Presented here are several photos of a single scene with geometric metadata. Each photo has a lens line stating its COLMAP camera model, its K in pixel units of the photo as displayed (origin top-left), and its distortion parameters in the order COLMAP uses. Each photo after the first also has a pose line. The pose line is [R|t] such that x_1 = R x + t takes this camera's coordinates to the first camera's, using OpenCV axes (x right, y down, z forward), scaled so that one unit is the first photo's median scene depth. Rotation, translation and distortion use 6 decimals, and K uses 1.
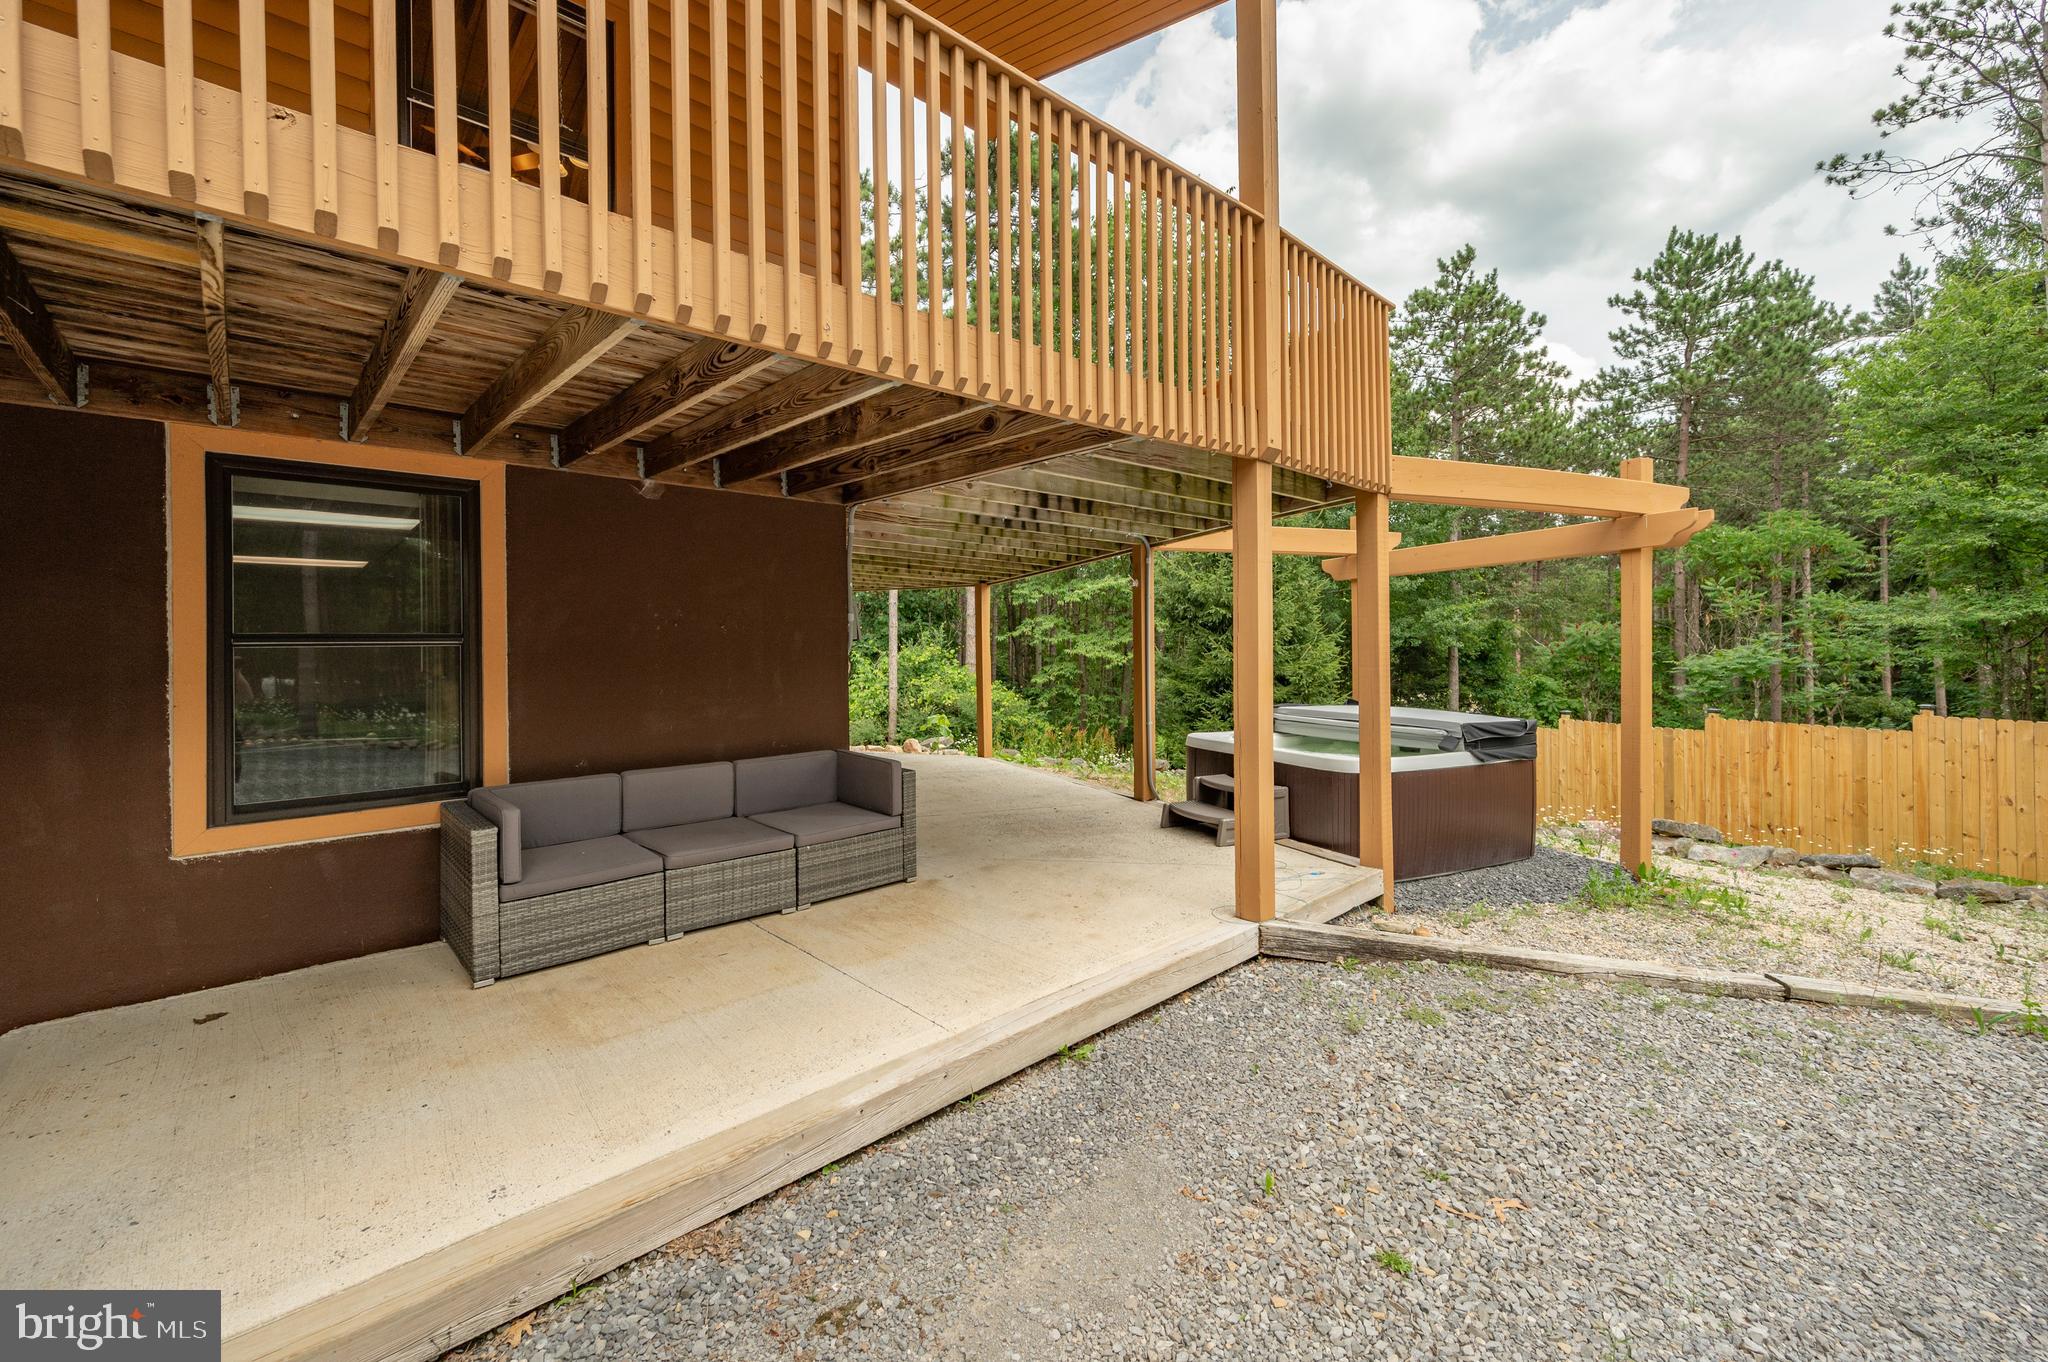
lens RADIAL K [[810.6, 0, 1038.7], [0, 810.6, 646.2], [0, 0, 1]] dist [-0.003777, 0.001357]
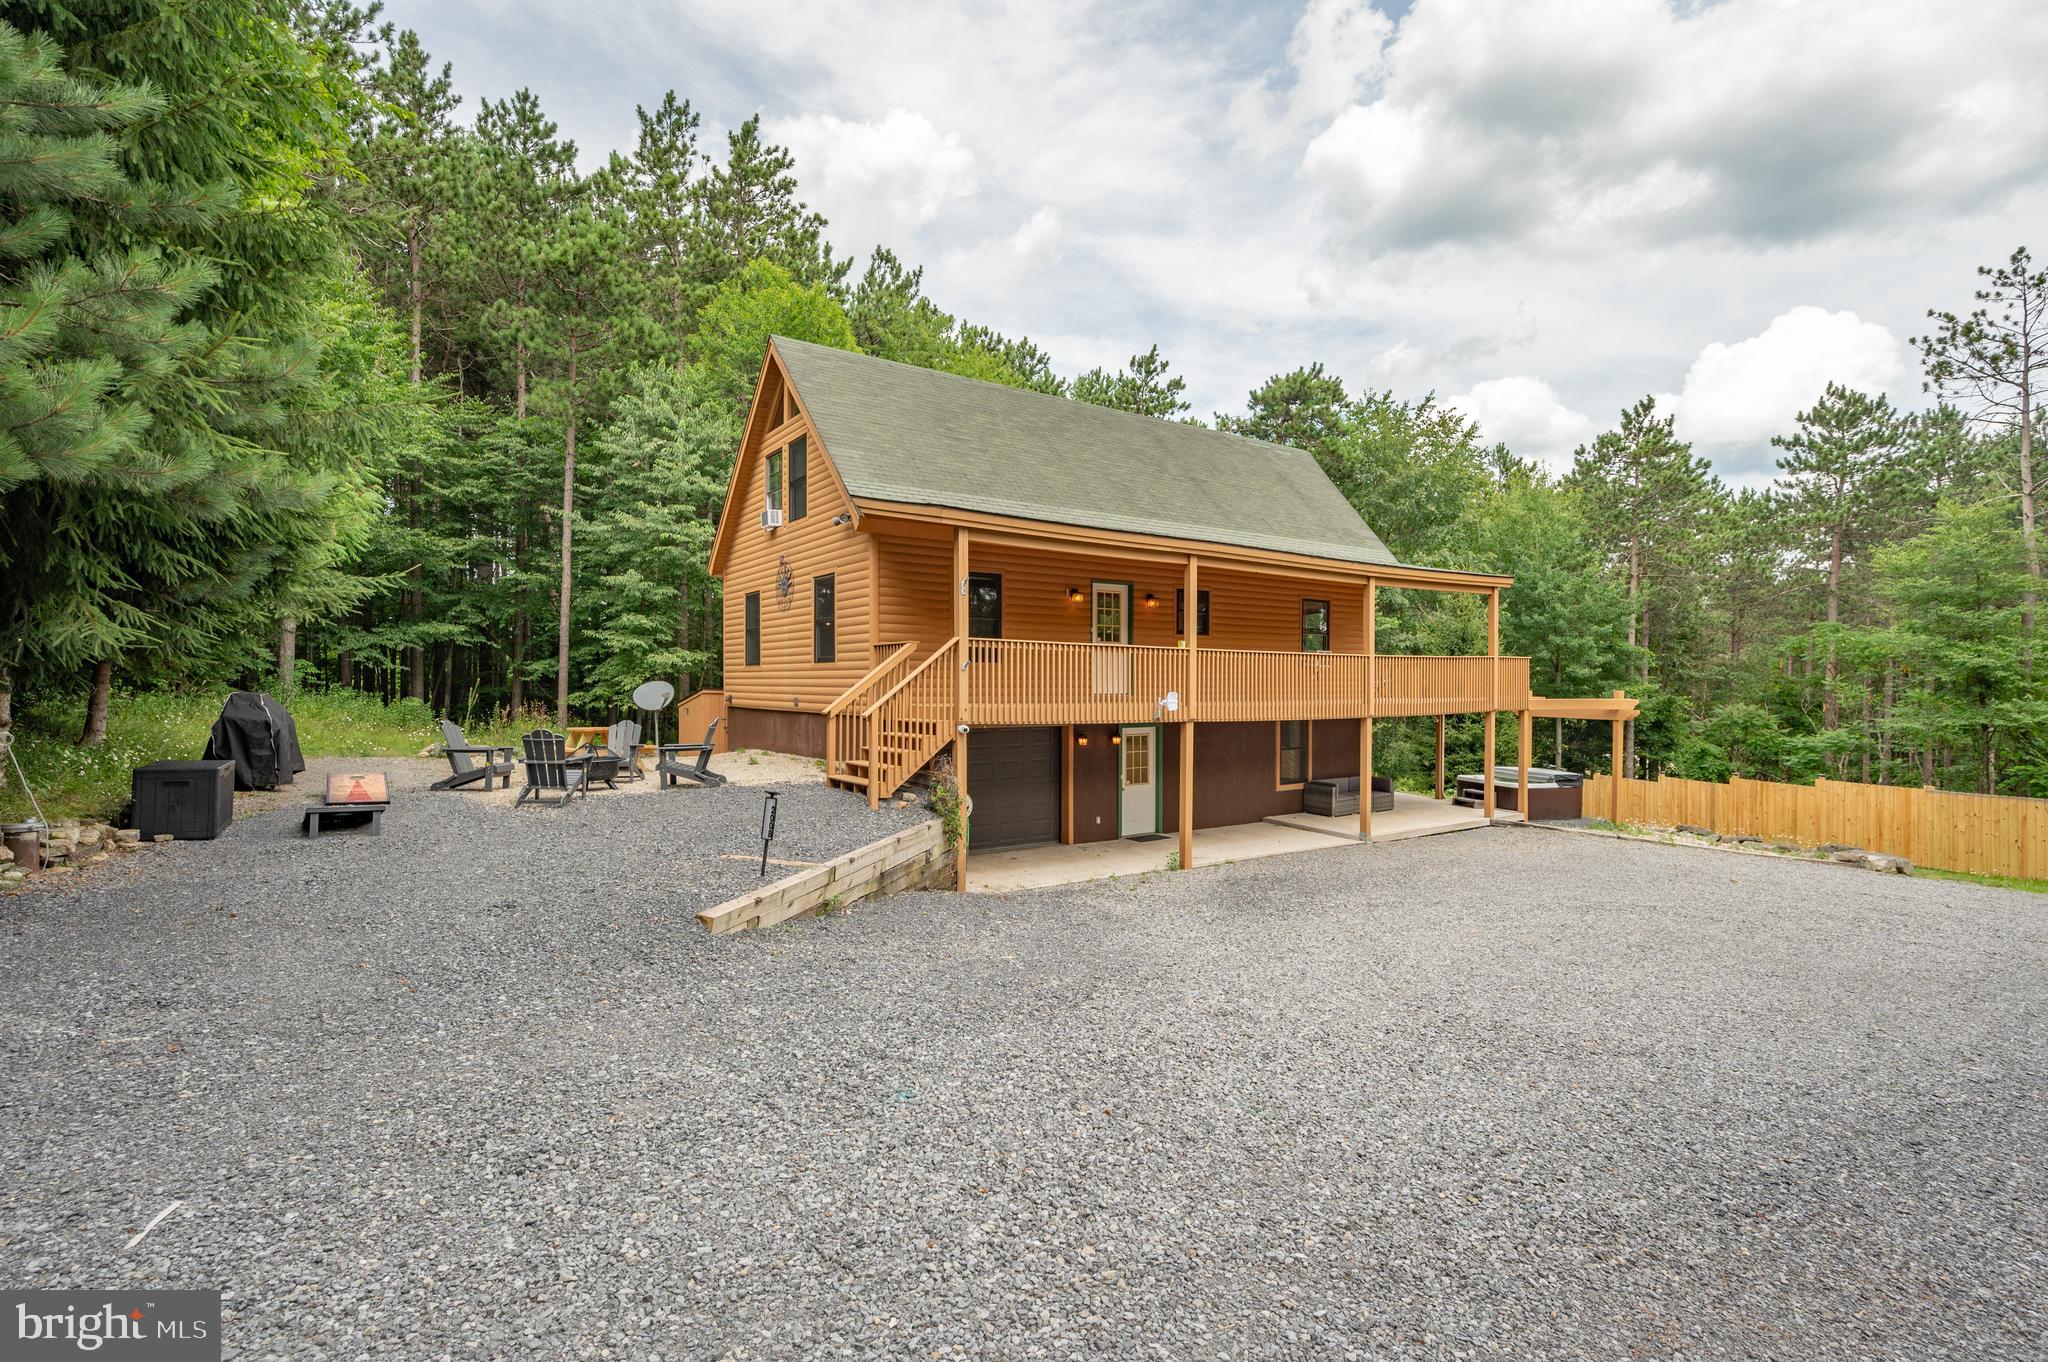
lens RADIAL K [[918.6, 0, 1036.6], [0, 918.6, 678.7], [0, 0, 1]] dist [0.004435, 0.000501]
pose [[0.988279, 0.016080, -0.151806, -0.329116], [-0.015923, 0.999871, 0.002256, -0.088677], [0.151823, 0.000188, 0.988408, -1.001158]]
